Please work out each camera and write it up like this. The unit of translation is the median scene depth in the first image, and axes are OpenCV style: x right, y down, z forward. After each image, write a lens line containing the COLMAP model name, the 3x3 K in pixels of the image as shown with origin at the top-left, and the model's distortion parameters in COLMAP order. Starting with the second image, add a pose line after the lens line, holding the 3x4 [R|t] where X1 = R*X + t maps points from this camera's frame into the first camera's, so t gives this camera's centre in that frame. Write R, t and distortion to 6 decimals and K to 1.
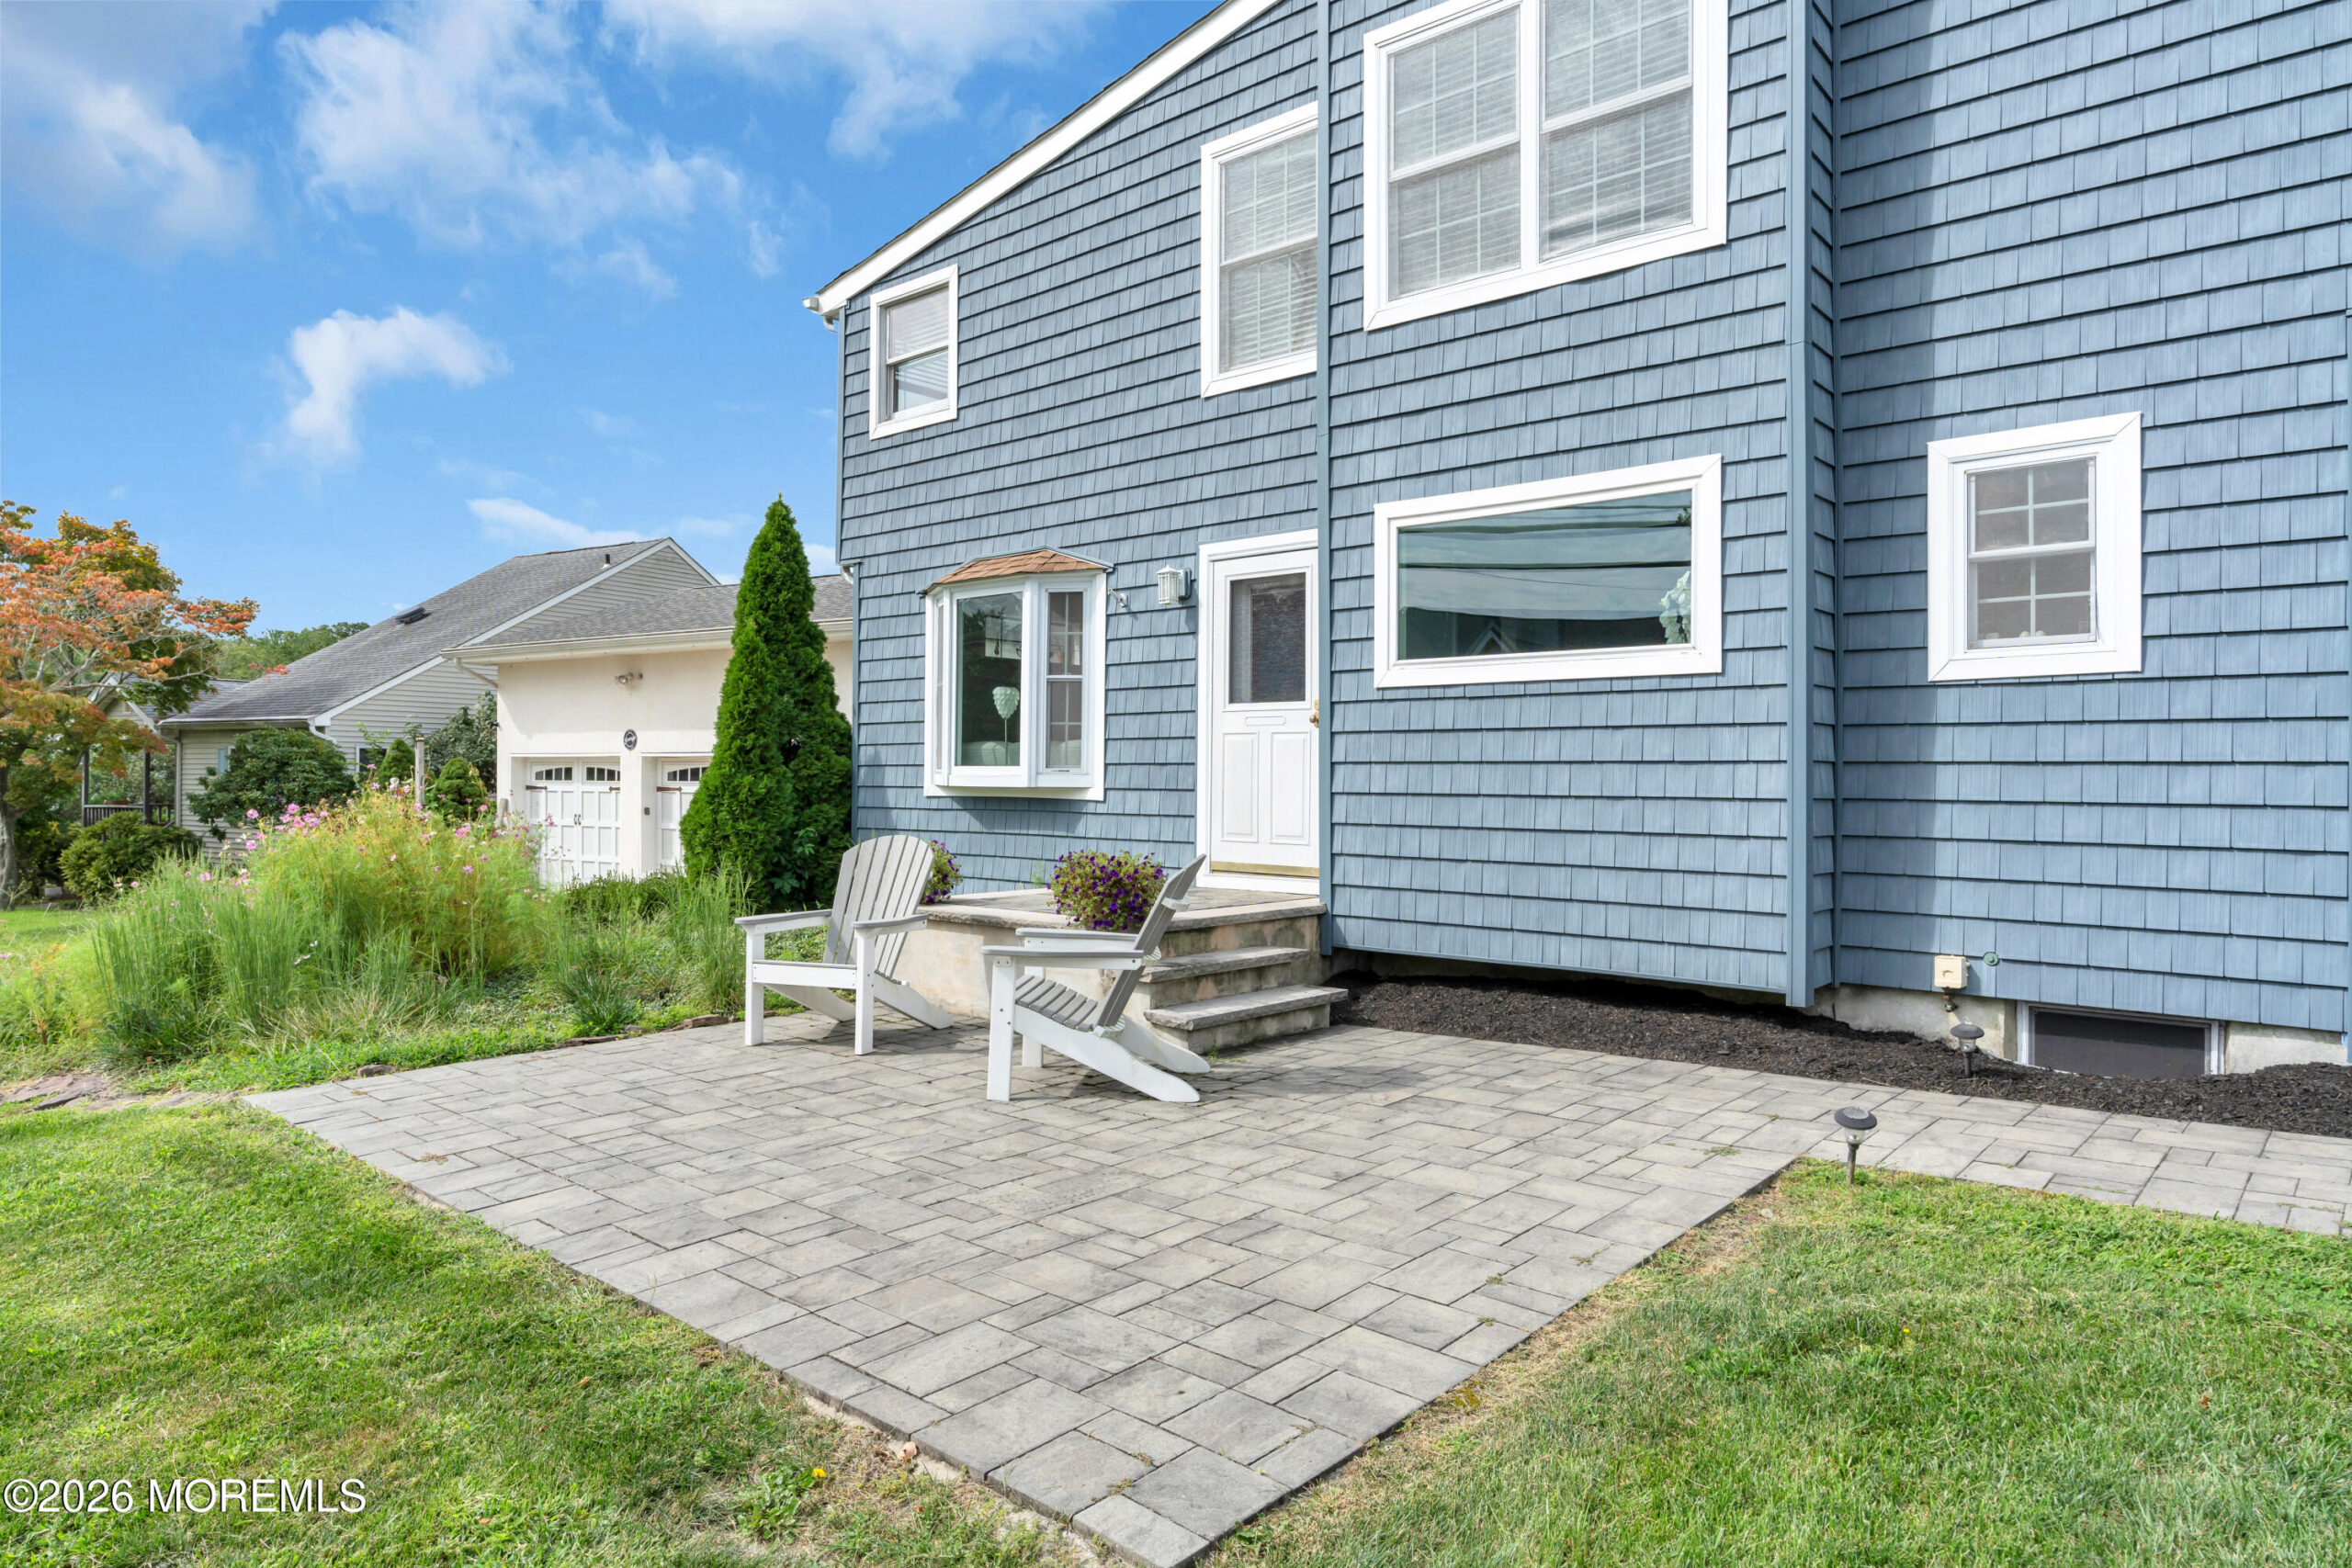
lens RADIAL K [[1400.2, 0, 1194.2], [0, 1400.2, 780.8], [0, 0, 1]] dist [-0.003160, 0.003763]
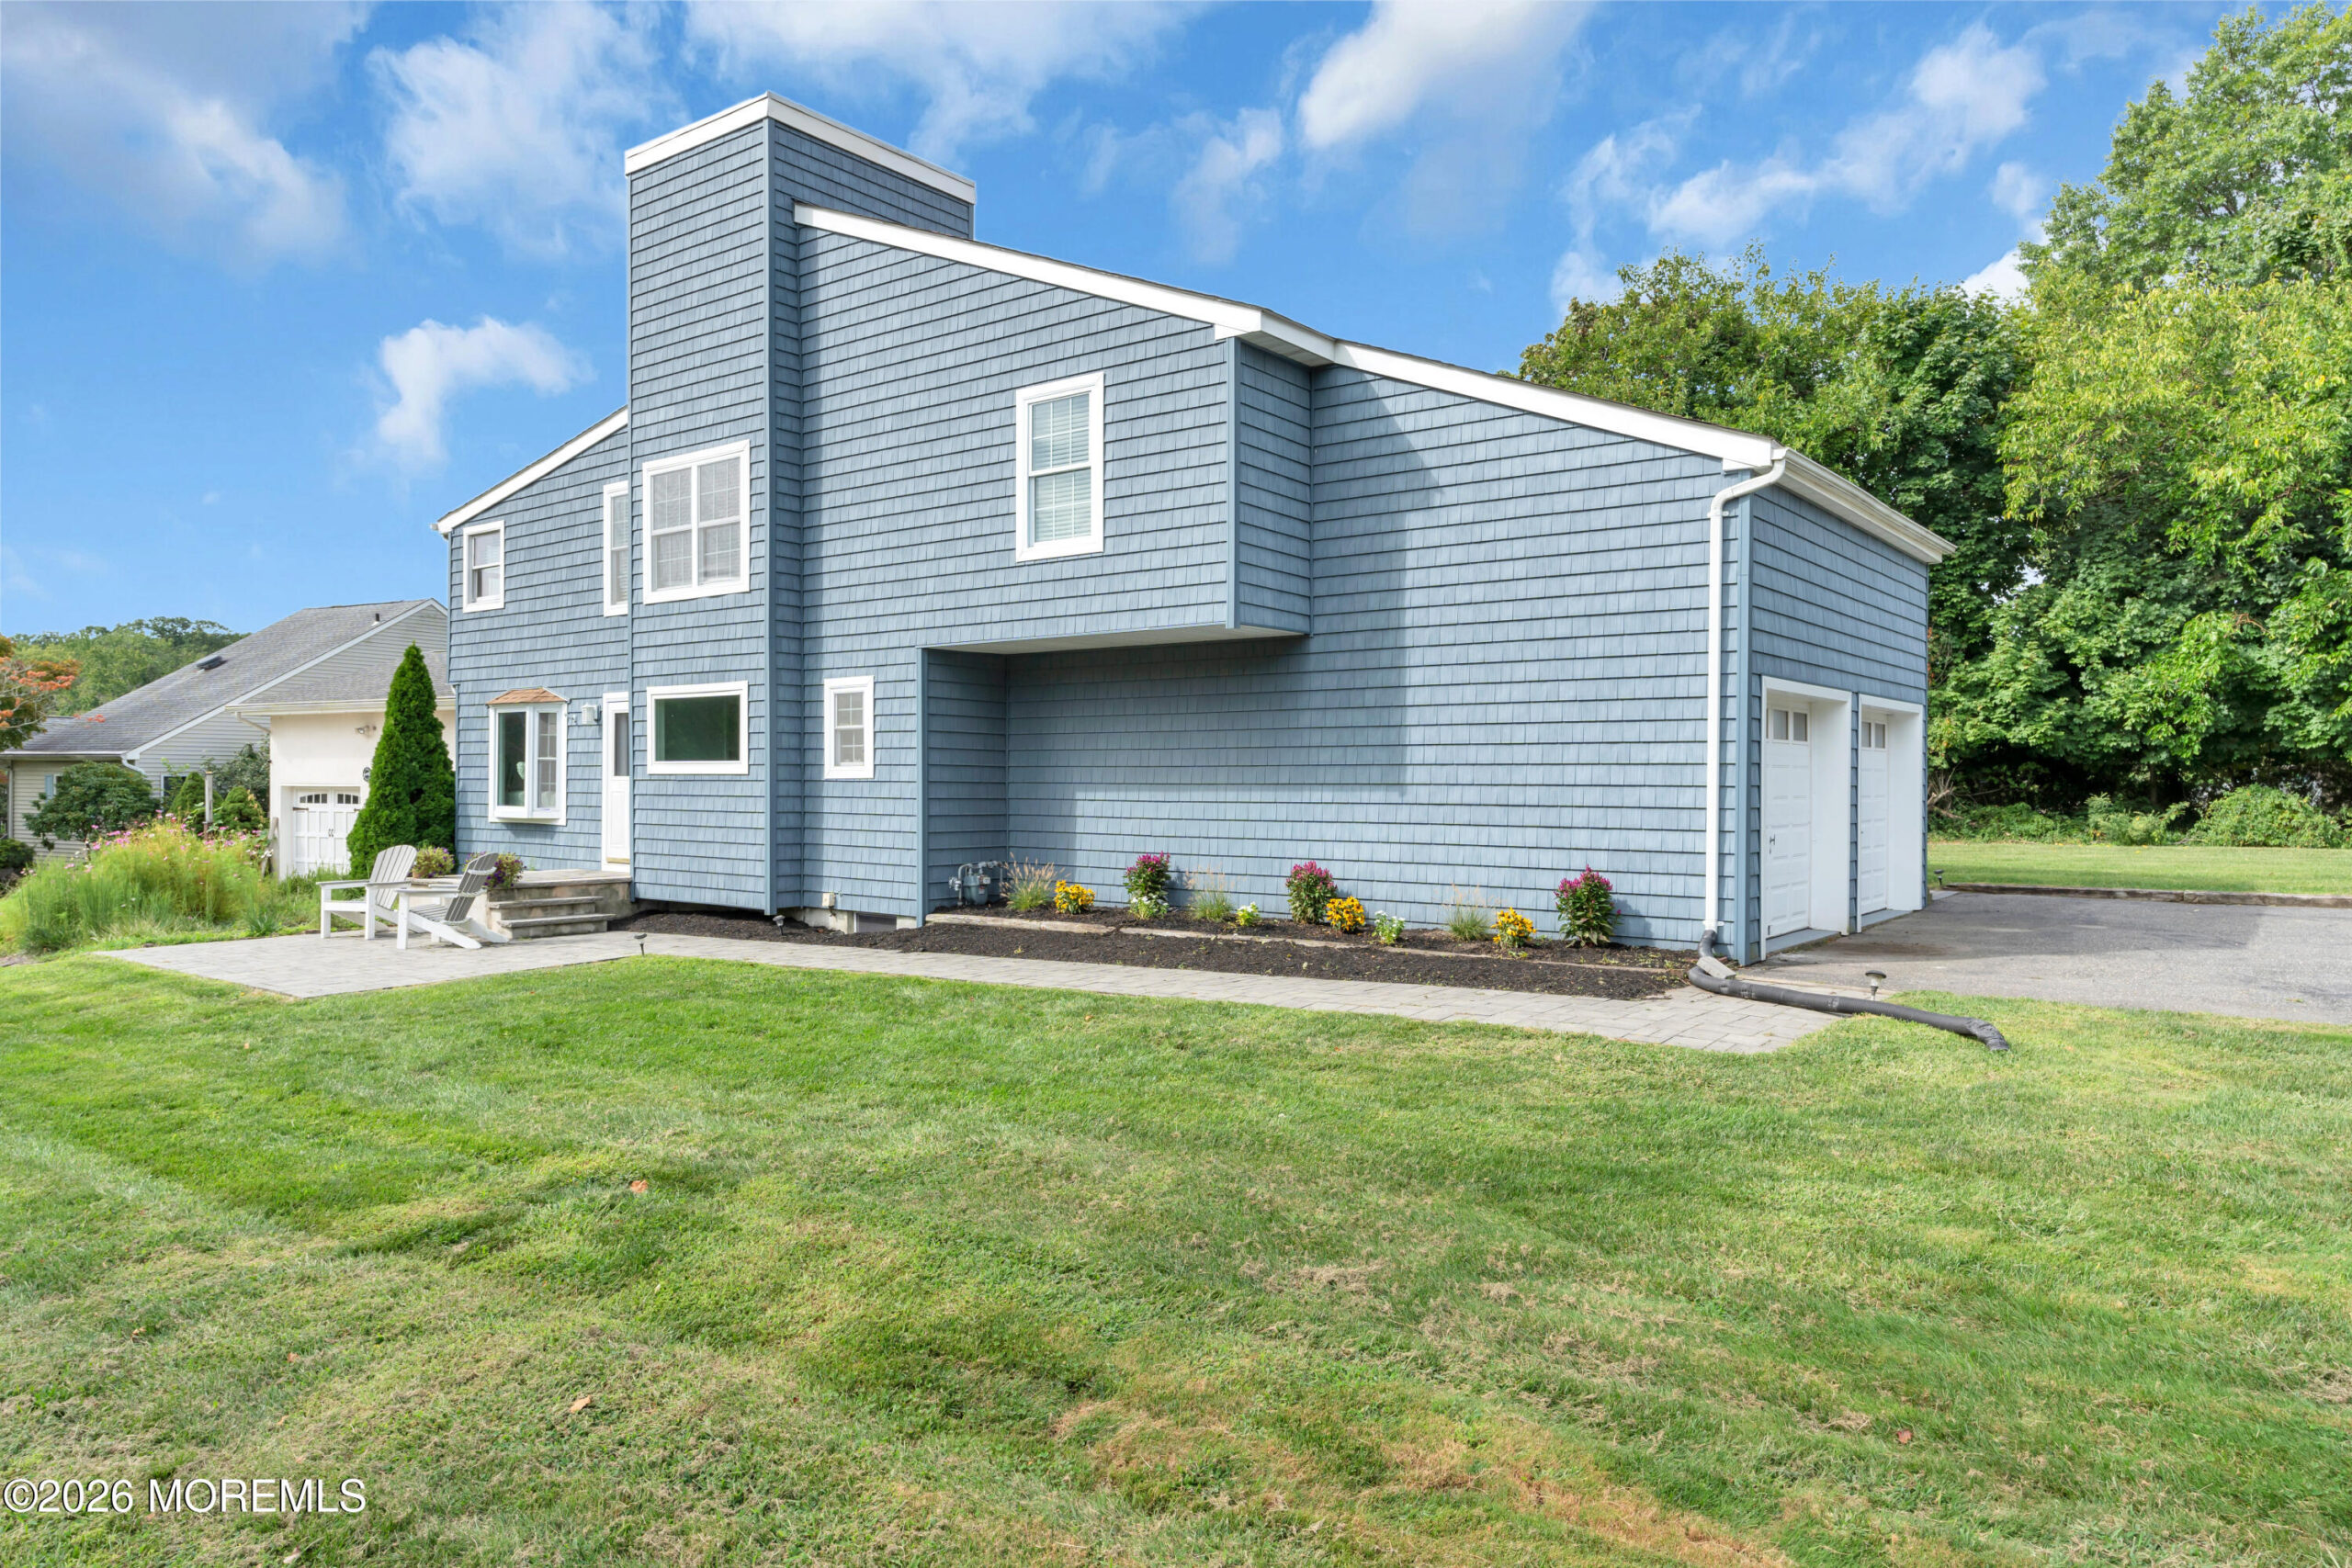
lens RADIAL K [[1516.0, 0, 1186.2], [0, 1516.0, 779.0], [0, 0, 1]] dist [0.009087, 0.003284]
pose [[0.998944, -0.002523, 0.045872, 0.816718], [0.002575, 0.999996, -0.001081, -0.053050], [-0.045869, 0.001198, 0.998947, -1.293370]]
